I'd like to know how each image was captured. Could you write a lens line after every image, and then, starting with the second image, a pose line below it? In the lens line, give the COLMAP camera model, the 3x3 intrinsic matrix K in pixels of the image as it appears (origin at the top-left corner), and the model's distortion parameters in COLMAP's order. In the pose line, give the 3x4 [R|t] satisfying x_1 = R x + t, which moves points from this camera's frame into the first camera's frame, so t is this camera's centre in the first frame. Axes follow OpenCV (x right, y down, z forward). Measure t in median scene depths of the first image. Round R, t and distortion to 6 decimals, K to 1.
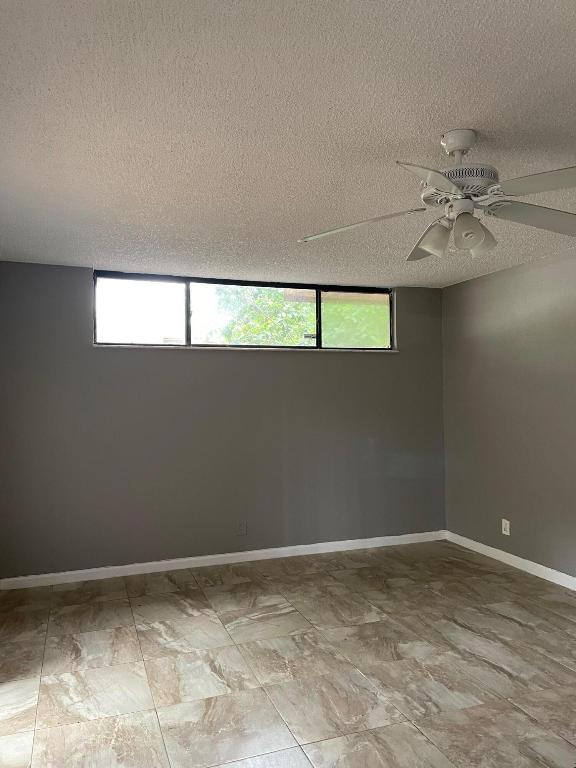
lens RADIAL K [[576.3, 0, 288.7], [0, 576.3, 382.8], [0, 0, 1]] dist [0.077046, -0.101727]
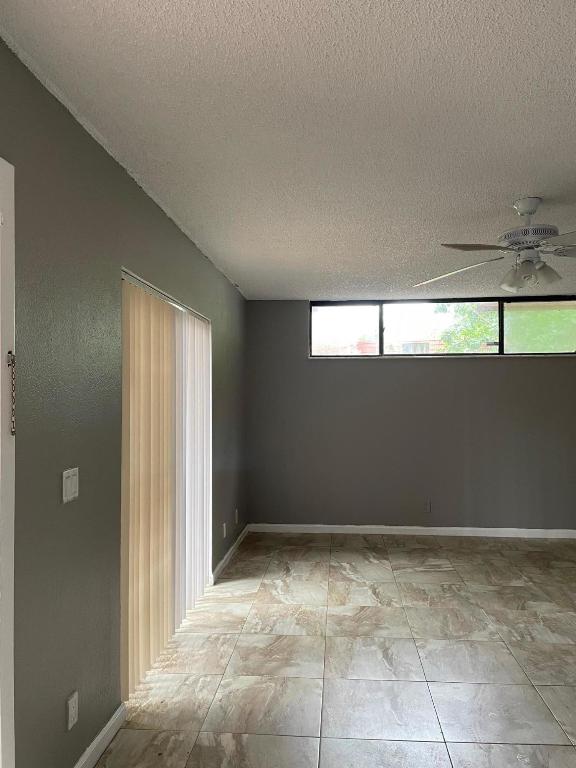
lens RADIAL K [[576.3, 0, 288.7], [0, 576.3, 382.8], [0, 0, 1]] dist [0.077046, -0.101727]
pose [[0.907010, -0.003941, -0.421090, 0.236252], [0.002728, 0.999990, -0.003482, -0.002824], [0.421100, 0.002009, 0.907012, -0.294561]]
